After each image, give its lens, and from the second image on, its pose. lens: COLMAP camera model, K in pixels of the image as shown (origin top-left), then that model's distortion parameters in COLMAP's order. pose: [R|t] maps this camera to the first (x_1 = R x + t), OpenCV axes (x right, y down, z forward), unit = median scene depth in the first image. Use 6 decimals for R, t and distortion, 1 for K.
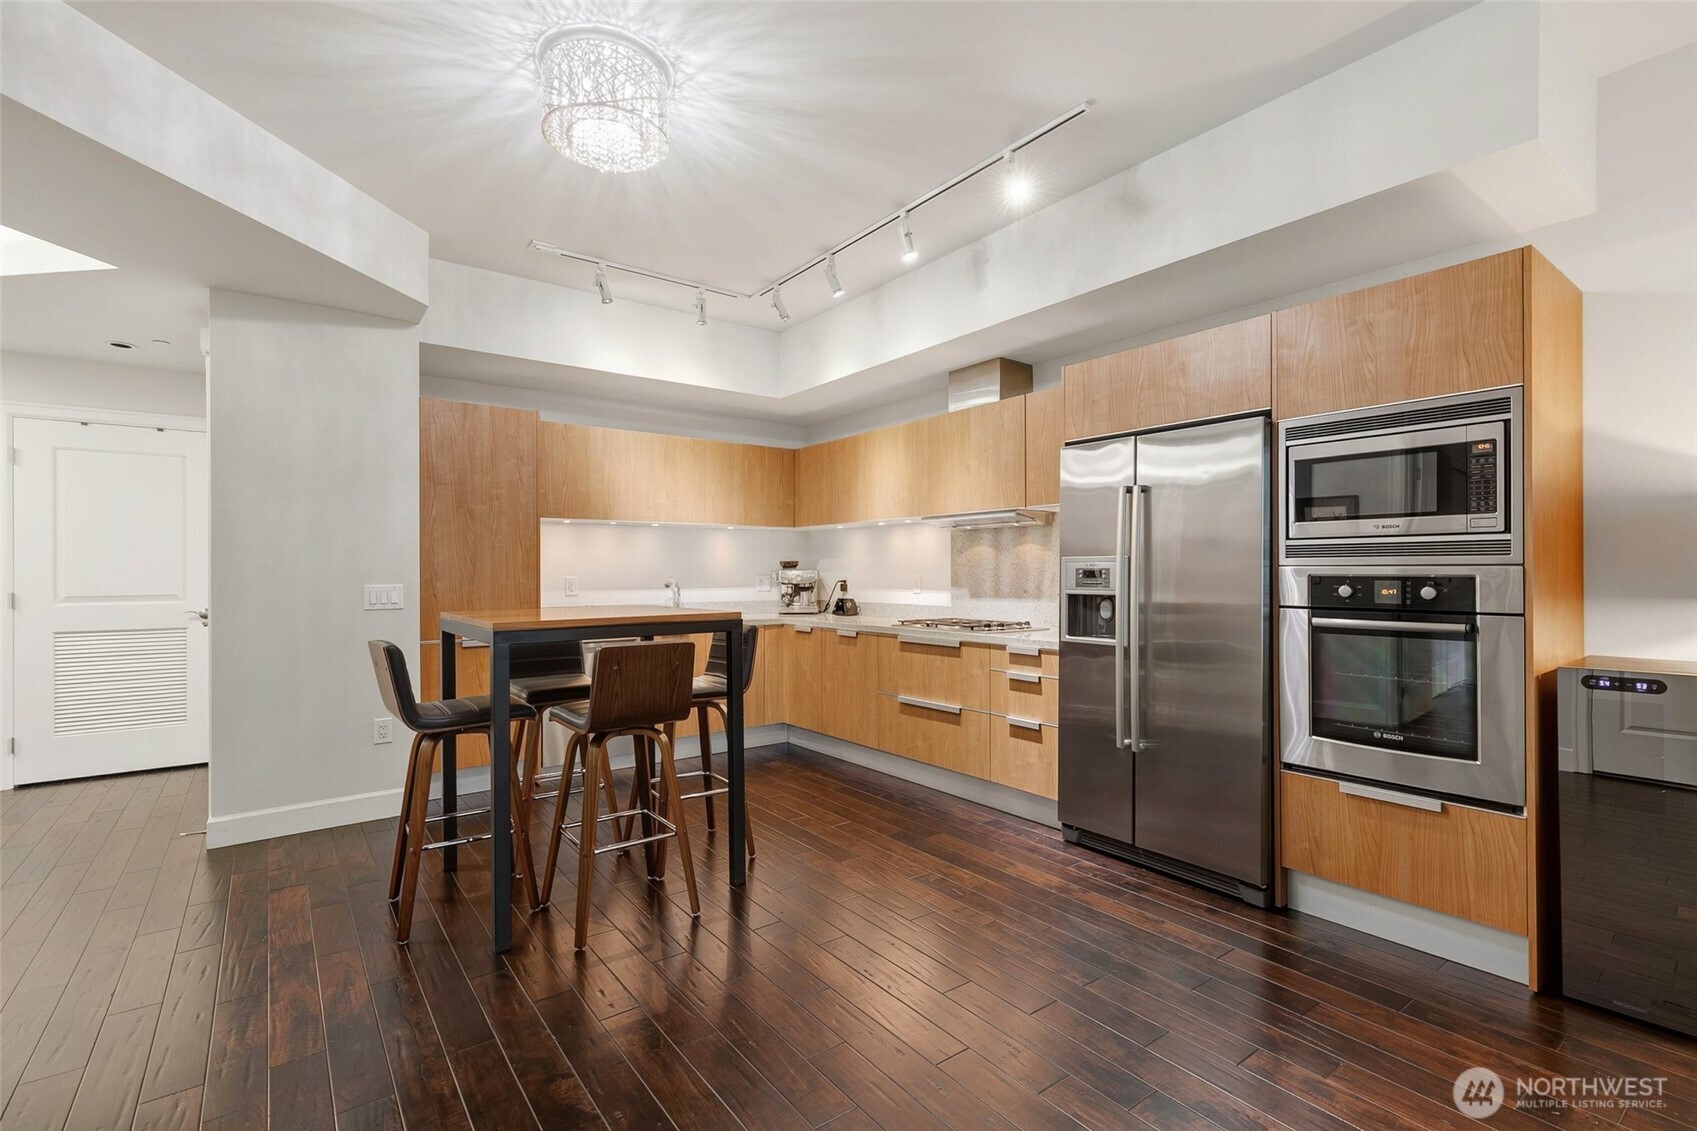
lens RADIAL K [[766.5, 0, 838.6], [0, 766.5, 578.0], [0, 0, 1]] dist [0.009350, 0.000108]
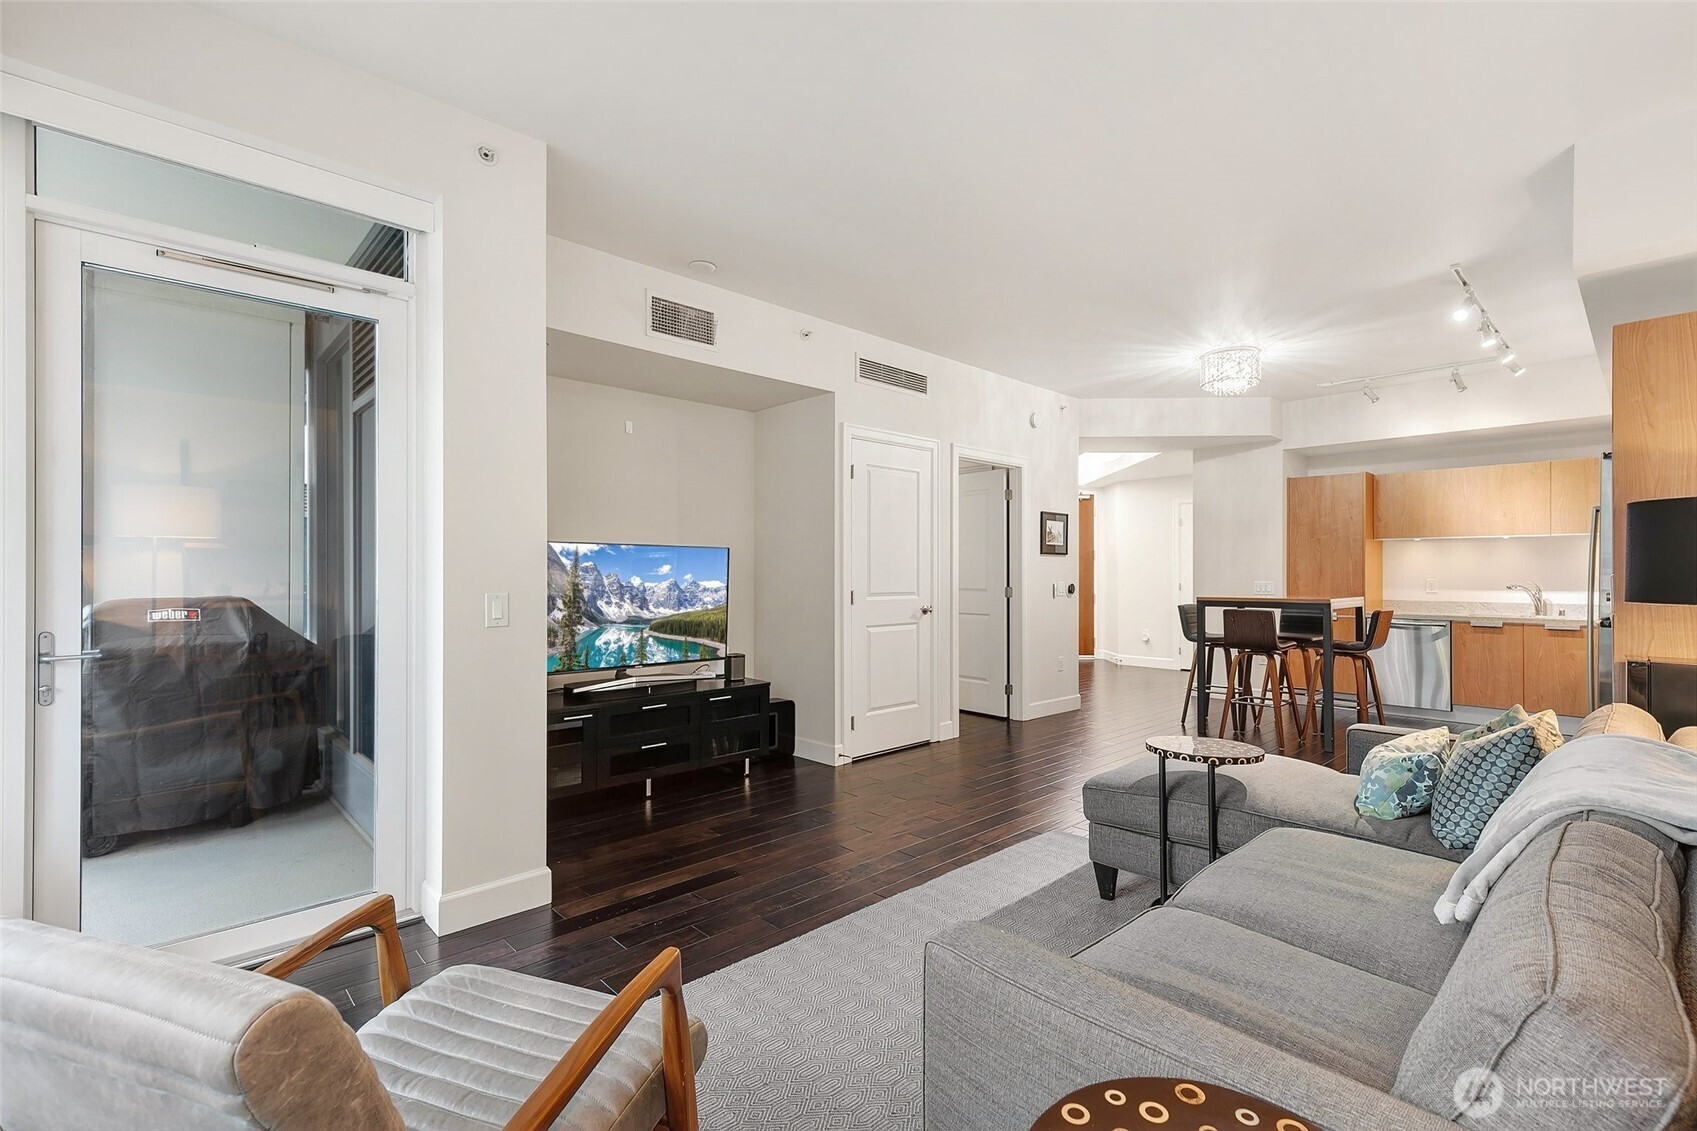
lens RADIAL K [[766.5, 0, 842.4], [0, 766.5, 547.5], [0, 0, 1]] dist [0.009350, 0.000108]
pose [[0.101473, -0.031406, -0.994342, 1.147356], [-0.009850, 0.999421, -0.032571, -0.004286], [0.994790, 0.013099, 0.101105, -0.222156]]
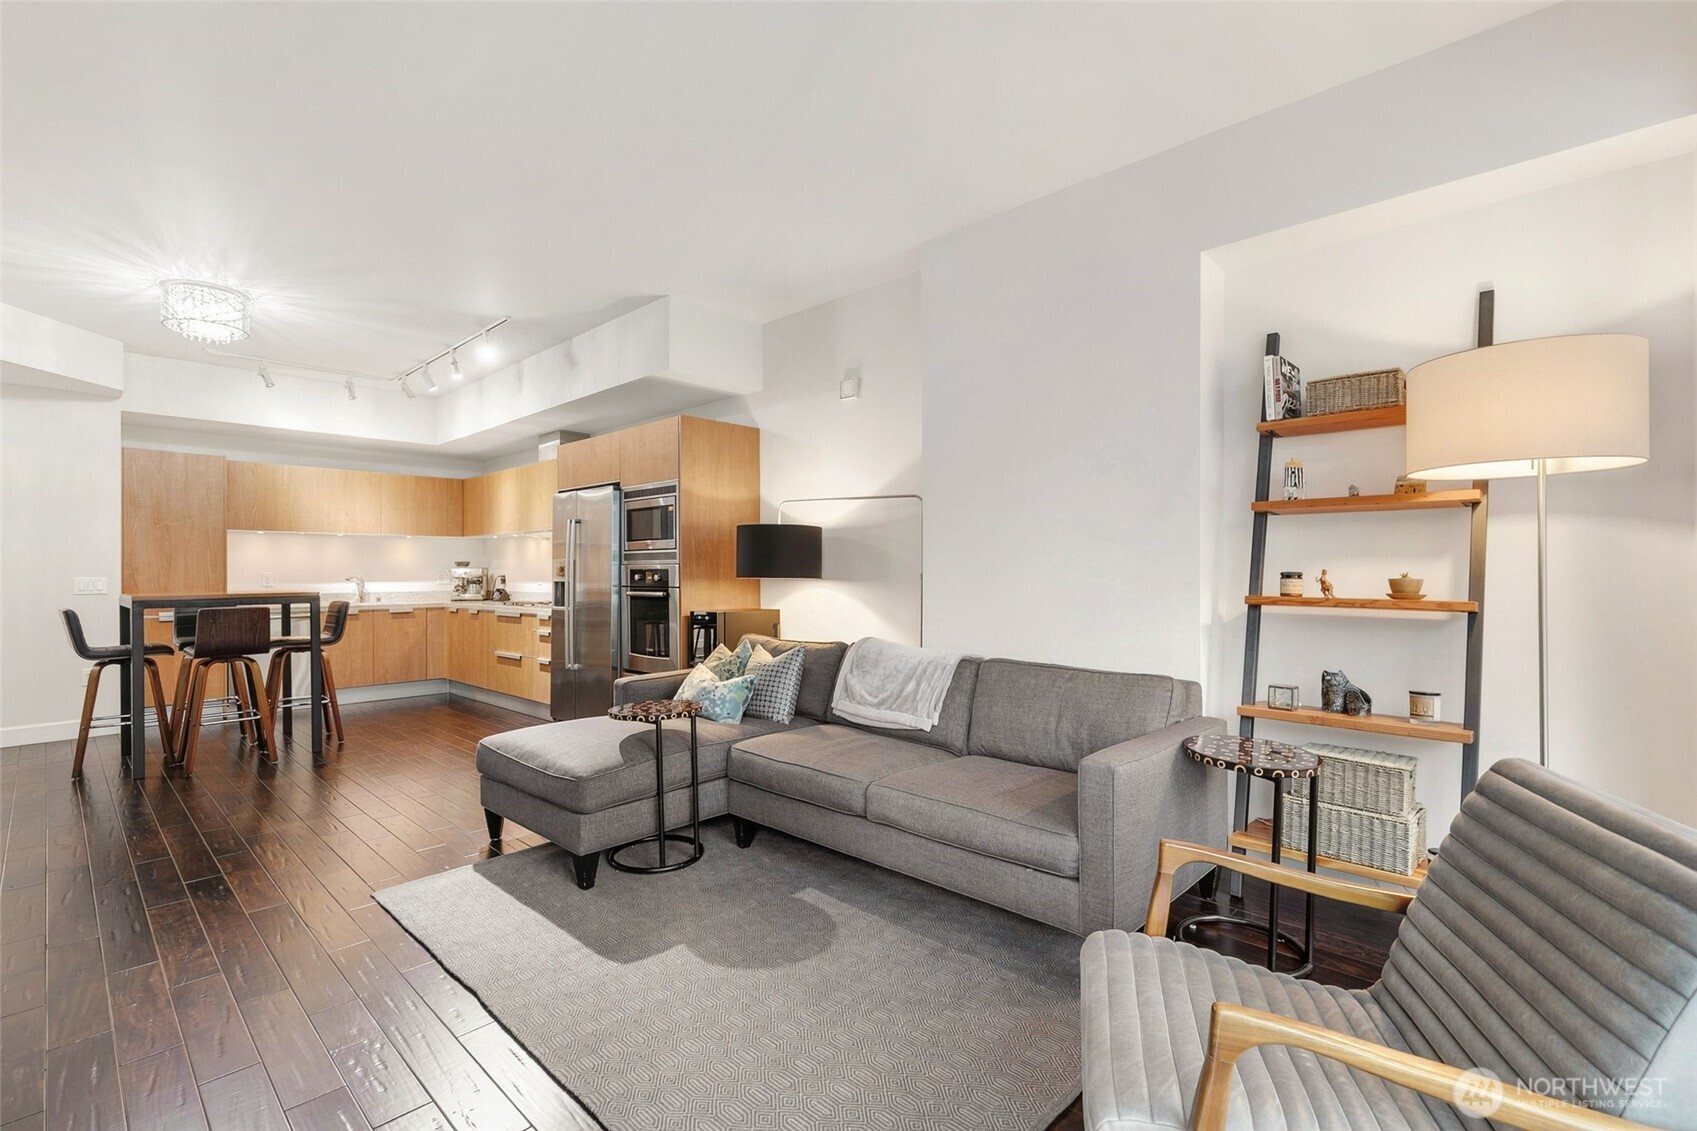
lens RADIAL K [[766.5, 0, 848.0], [0, 766.5, 571.7], [0, 0, 1]] dist [0.009350, 0.000108]
pose [[0.986317, -0.001244, 0.164856, 0.559665], [0.002550, 0.999967, -0.007708, 0.011889], [-0.164841, 0.008022, 0.986288, -0.653927]]
